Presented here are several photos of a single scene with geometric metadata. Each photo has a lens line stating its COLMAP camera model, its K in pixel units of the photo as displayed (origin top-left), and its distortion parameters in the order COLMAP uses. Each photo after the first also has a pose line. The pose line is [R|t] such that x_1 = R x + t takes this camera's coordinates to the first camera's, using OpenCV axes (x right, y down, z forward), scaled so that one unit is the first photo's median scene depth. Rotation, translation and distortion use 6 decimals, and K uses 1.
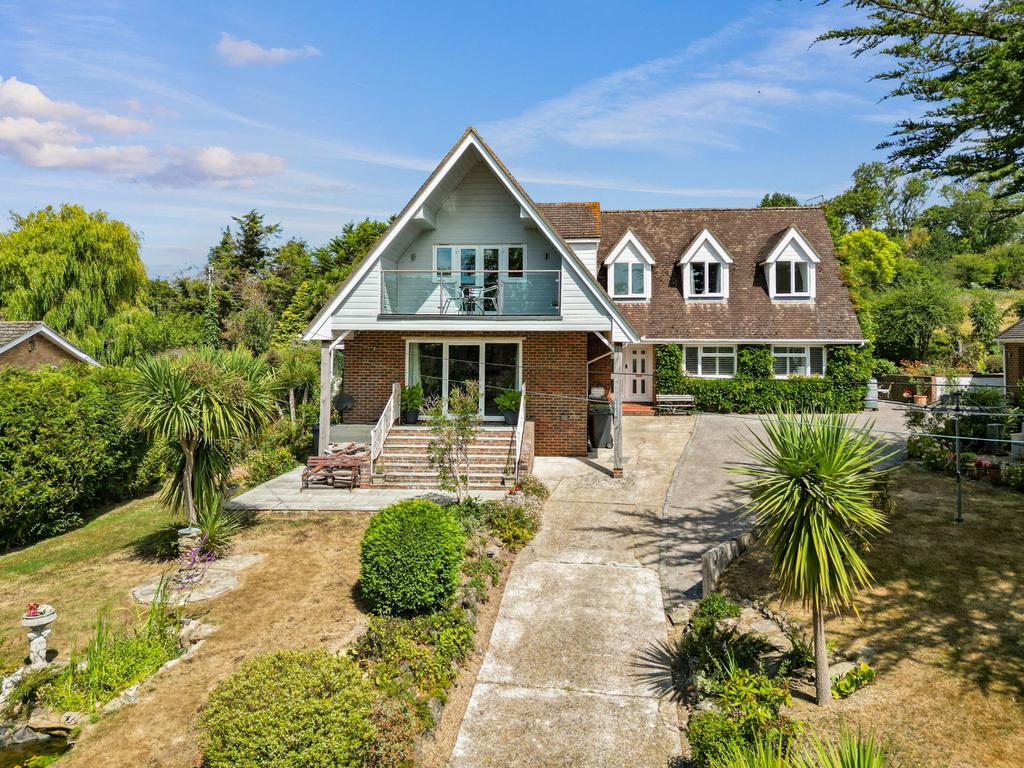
lens RADIAL K [[744.7, 0, 513.8], [0, 744.7, 322.1], [0, 0, 1]] dist [0.081304, -0.082477]
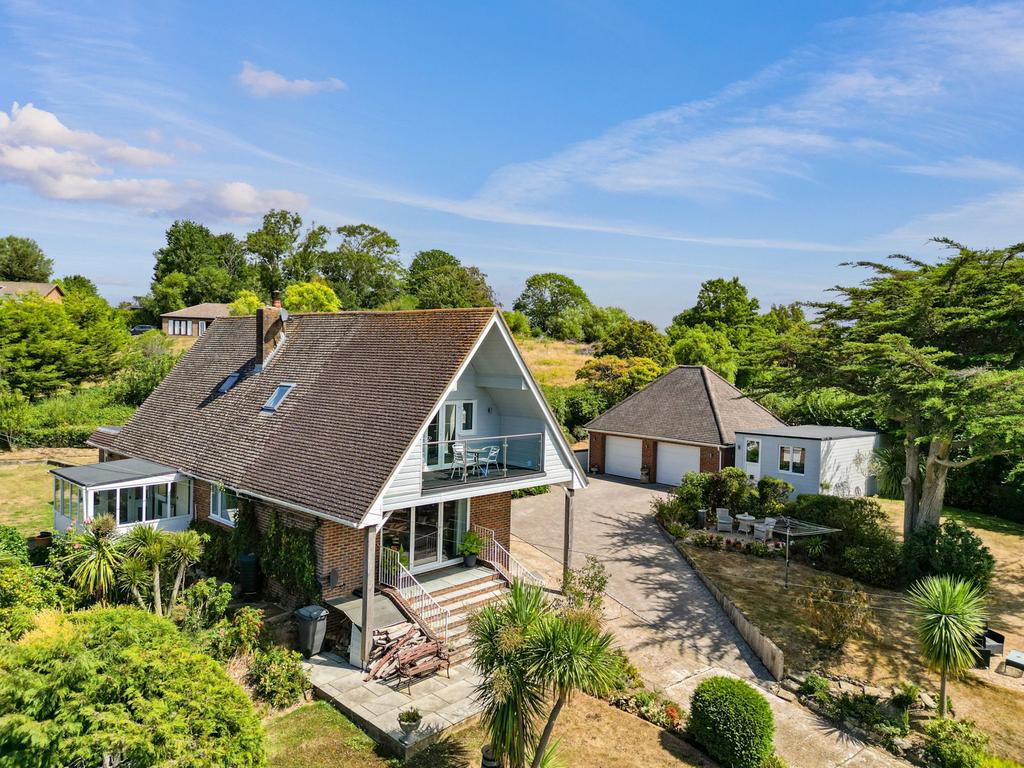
lens RADIAL K [[713.3, 0, 512.0], [0, 713.3, 384.0], [0, 0, 1]] dist [0.076602, -0.072001]
pose [[0.633990, -0.020038, 0.773082, -0.568704], [-0.044564, 0.997056, 0.062390, -0.146061], [-0.772056, -0.074007, 0.631231, 0.219676]]
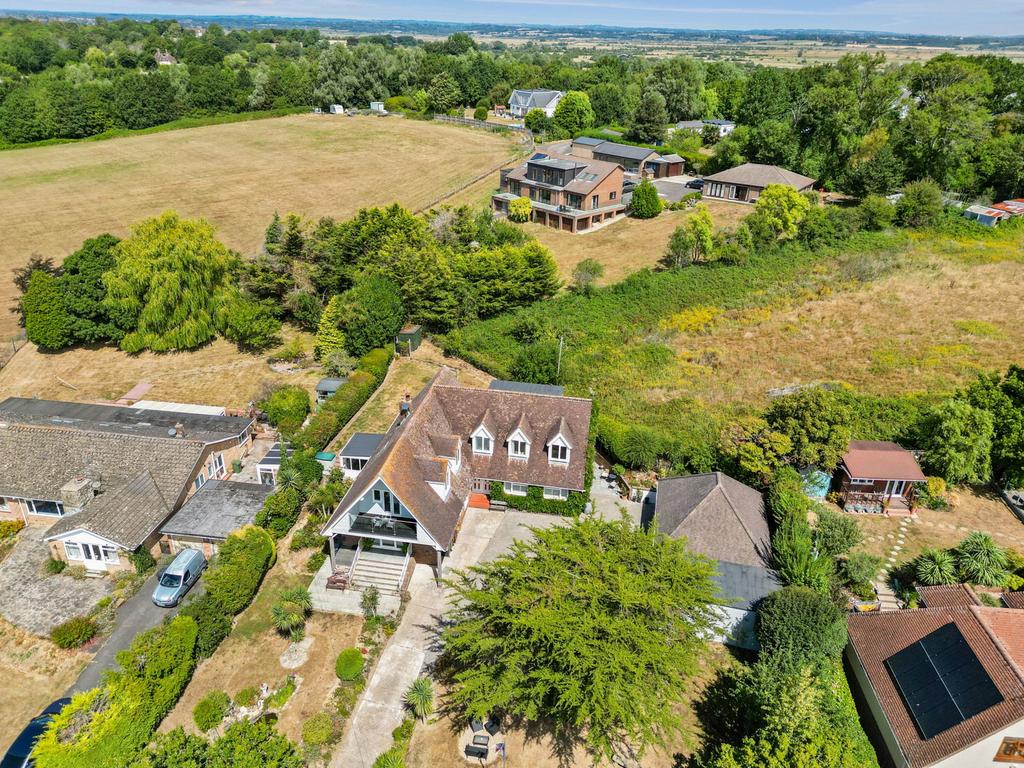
lens RADIAL K [[713.3, 0, 512.0], [0, 713.3, 384.0], [0, 0, 1]] dist [0.076602, -0.072001]
pose [[0.996455, 0.054253, -0.064291, 0.355270], [-0.018118, 0.884718, 0.465774, -1.123622], [0.082149, -0.462958, 0.882565, -0.639947]]
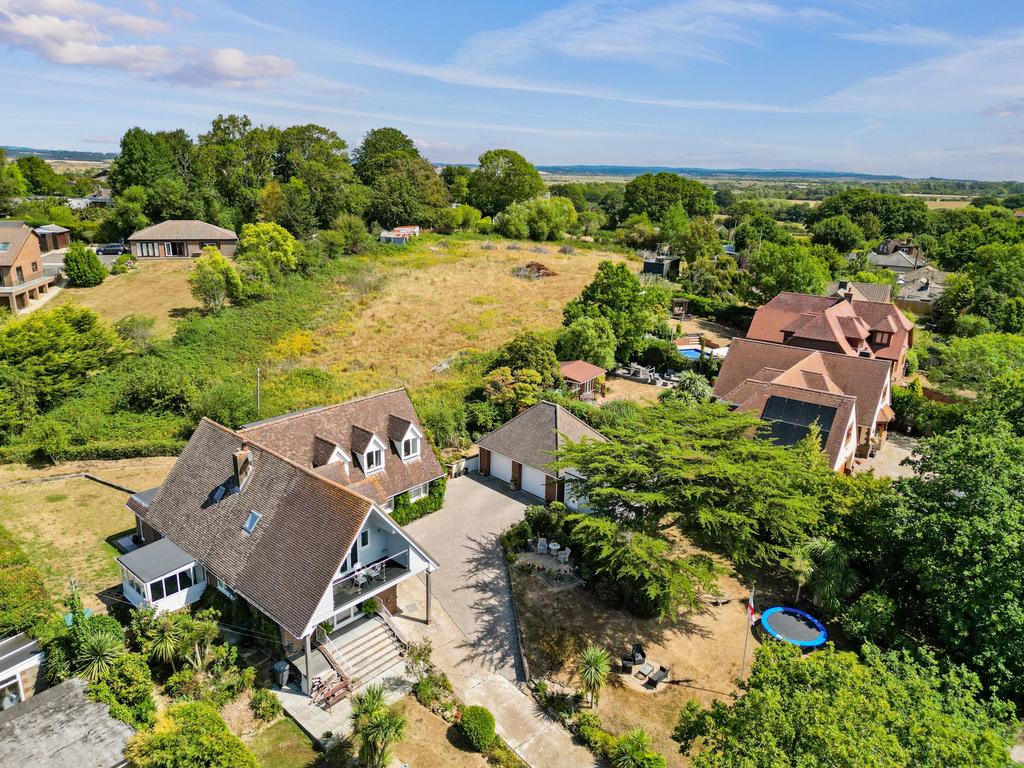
lens RADIAL K [[713.3, 0, 512.0], [0, 713.3, 384.0], [0, 0, 1]] dist [0.076602, -0.072001]
pose [[0.606943, -0.222858, 0.762859, -0.792812], [-0.041474, 0.949689, 0.310435, -0.766179], [-0.793662, -0.220055, 0.567165, -0.173304]]
